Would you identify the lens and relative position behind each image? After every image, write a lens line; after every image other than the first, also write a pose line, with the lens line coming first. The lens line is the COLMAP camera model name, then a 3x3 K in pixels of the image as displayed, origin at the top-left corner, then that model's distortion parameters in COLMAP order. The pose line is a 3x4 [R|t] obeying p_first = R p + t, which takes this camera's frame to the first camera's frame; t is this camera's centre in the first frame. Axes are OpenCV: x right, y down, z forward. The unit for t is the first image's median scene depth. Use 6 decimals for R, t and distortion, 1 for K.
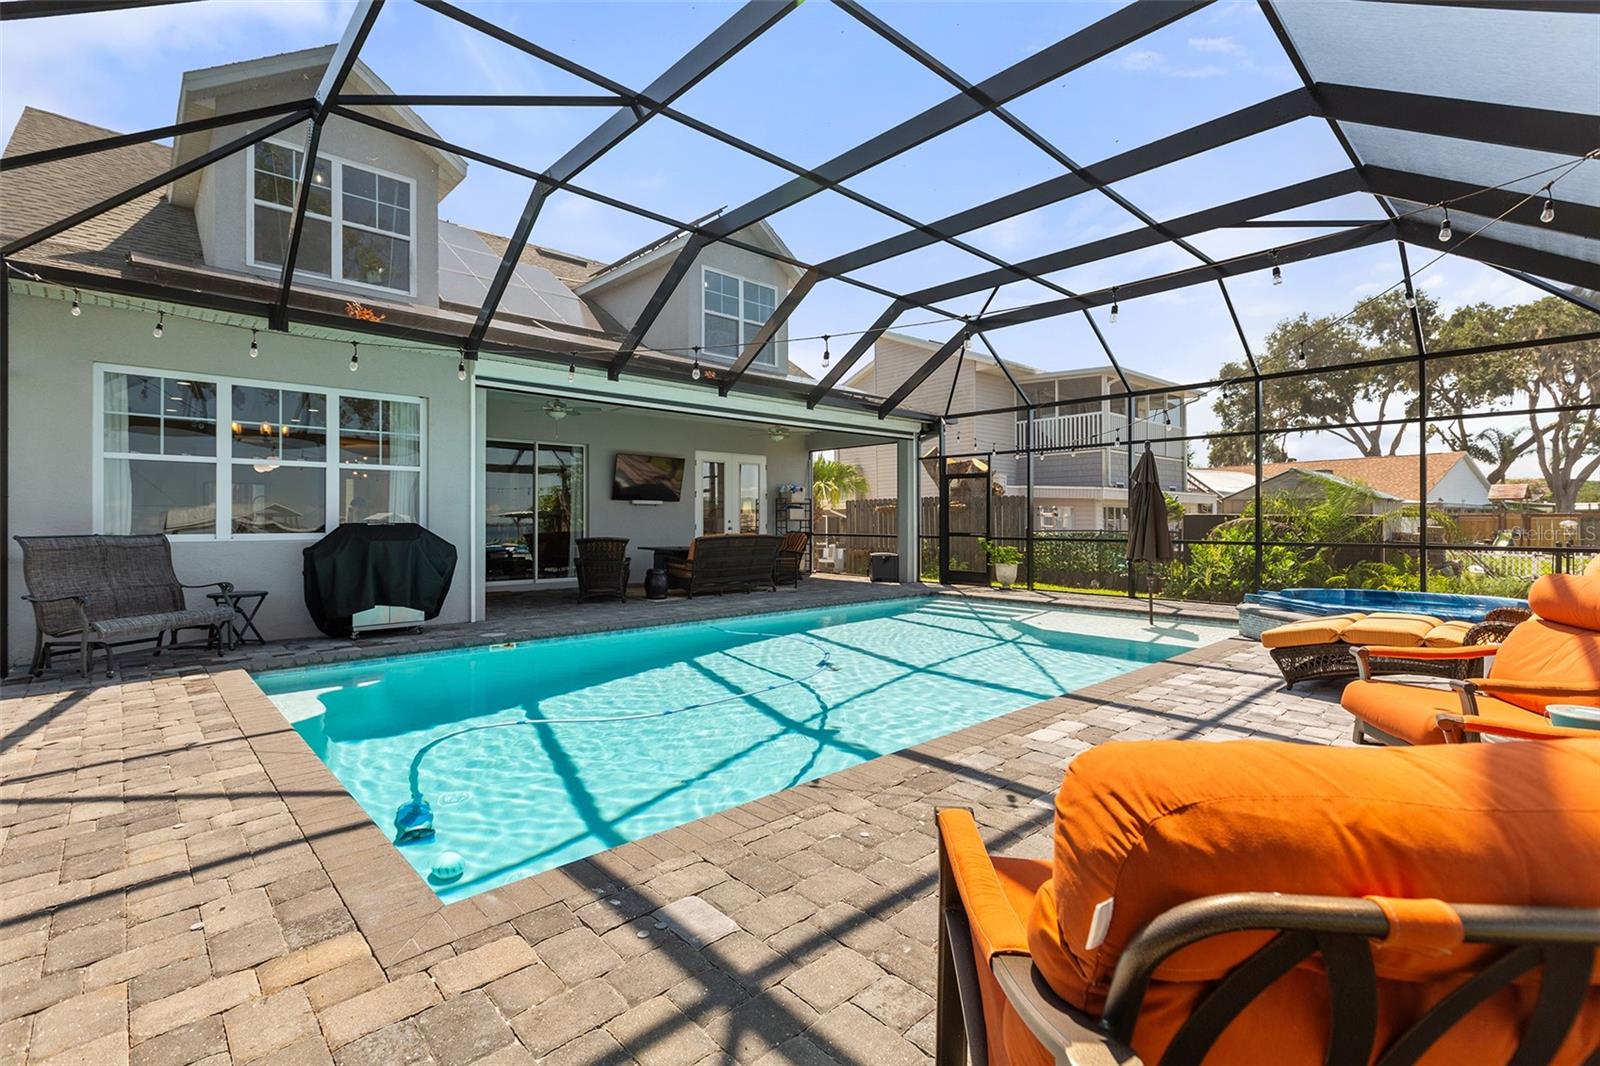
lens RADIAL K [[752.4, 0, 799.4], [0, 752.4, 516.0], [0, 0, 1]] dist [0.000358, 0.000019]
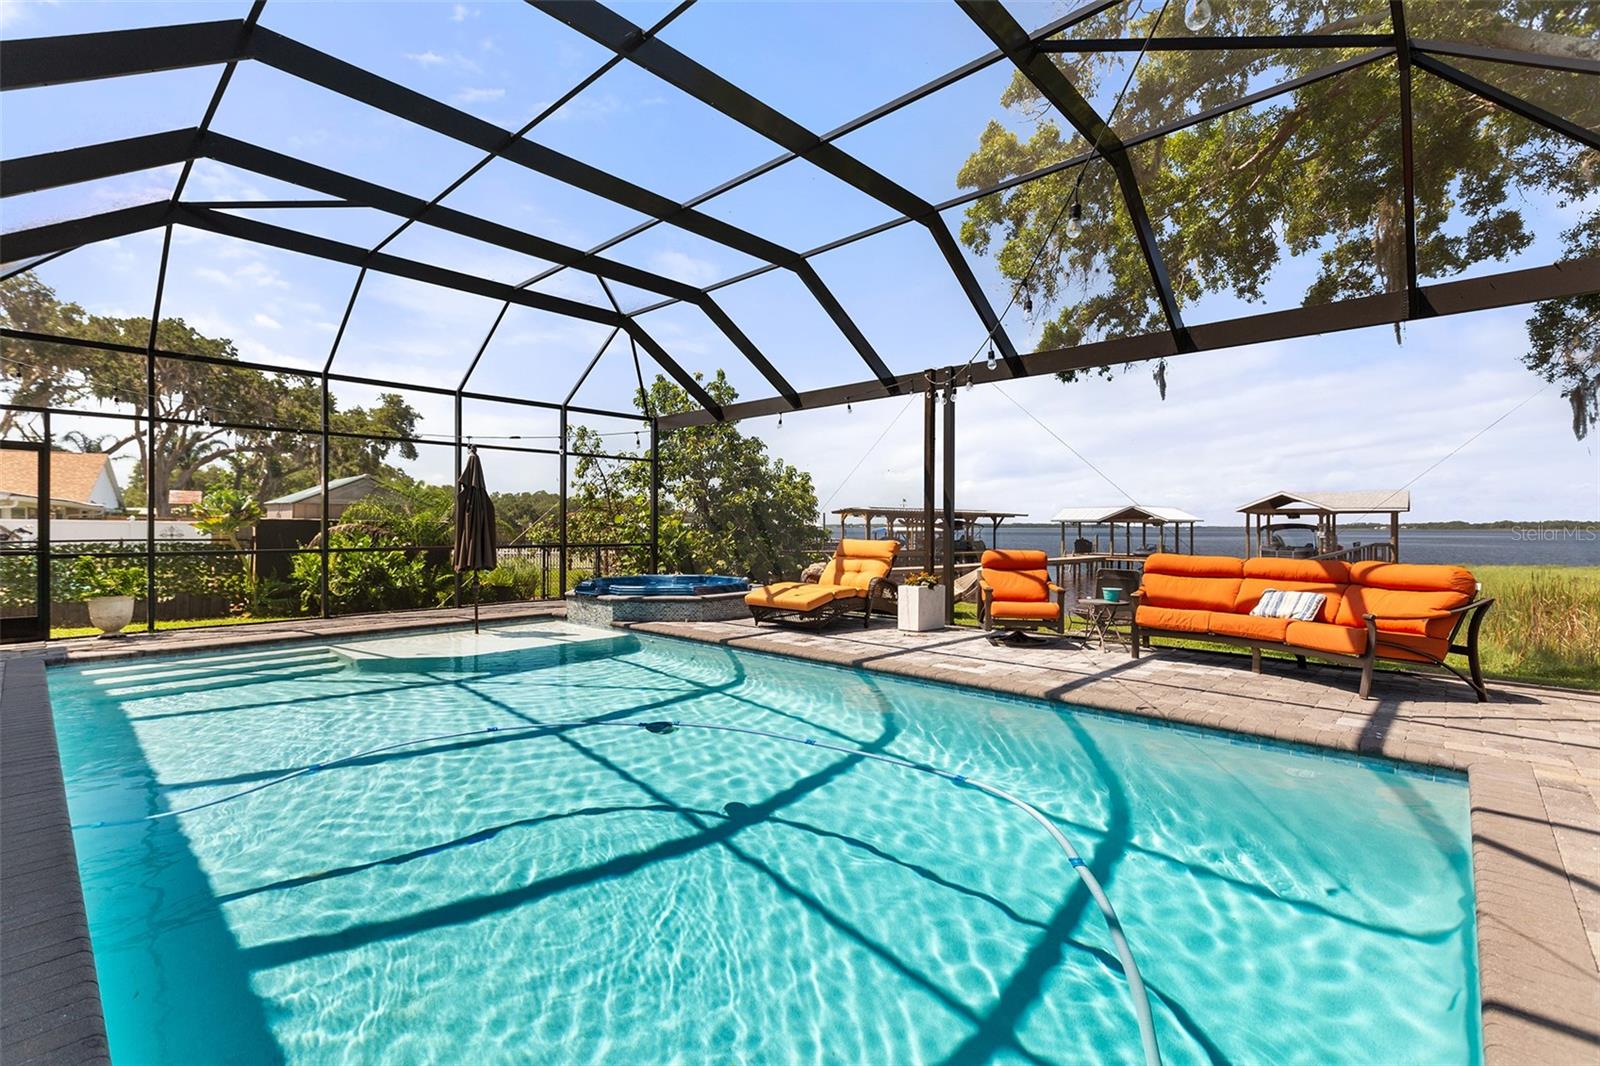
lens RADIAL K [[711.0, 0, 800.0], [0, 711.0, 533.0], [0, 0, 1]] dist [0.001692, 0.000238]
pose [[-0.050915, -0.011313, 0.998639, -0.482155], [-0.007737, 0.999910, 0.010933, -0.000122], [-0.998673, -0.007169, -0.050998, 0.640032]]
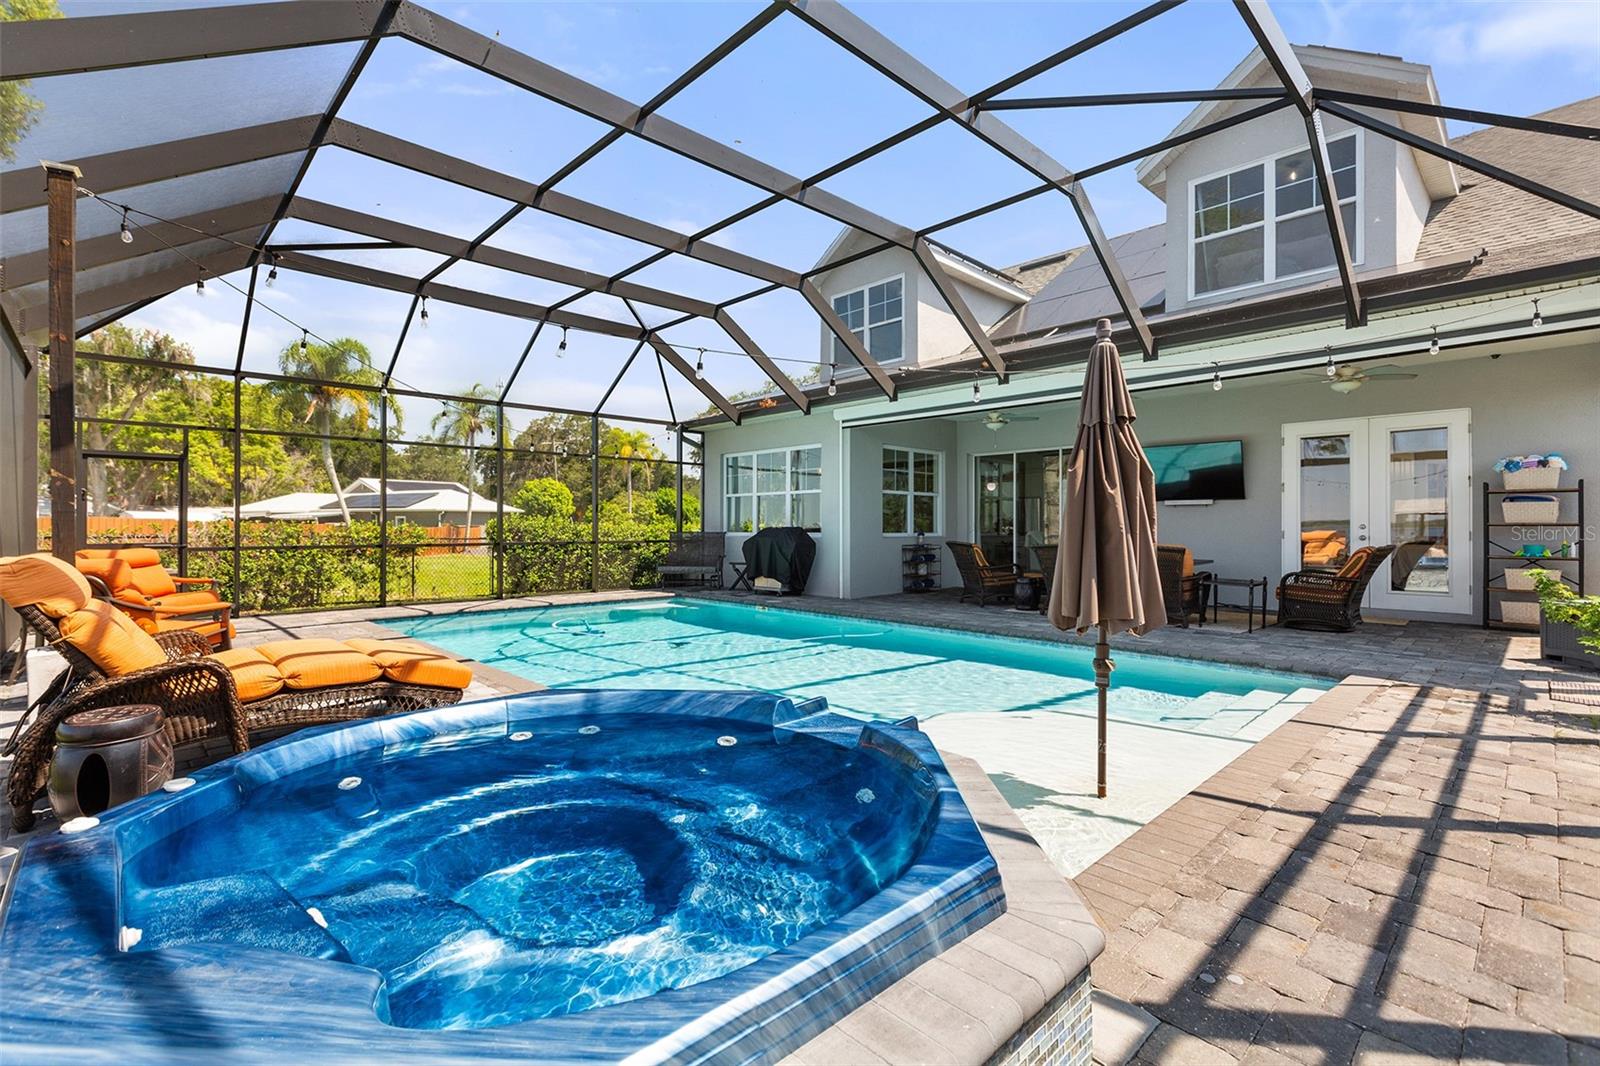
lens RADIAL K [[711.0, 0, 800.0], [0, 711.0, 533.0], [0, 0, 1]] dist [0.001692, 0.000238]
pose [[0.022814, -0.010776, 0.999682, -0.555940], [-0.003993, 0.999933, 0.010869, 0.002757], [-0.999732, -0.004239, 0.022769, 0.575983]]
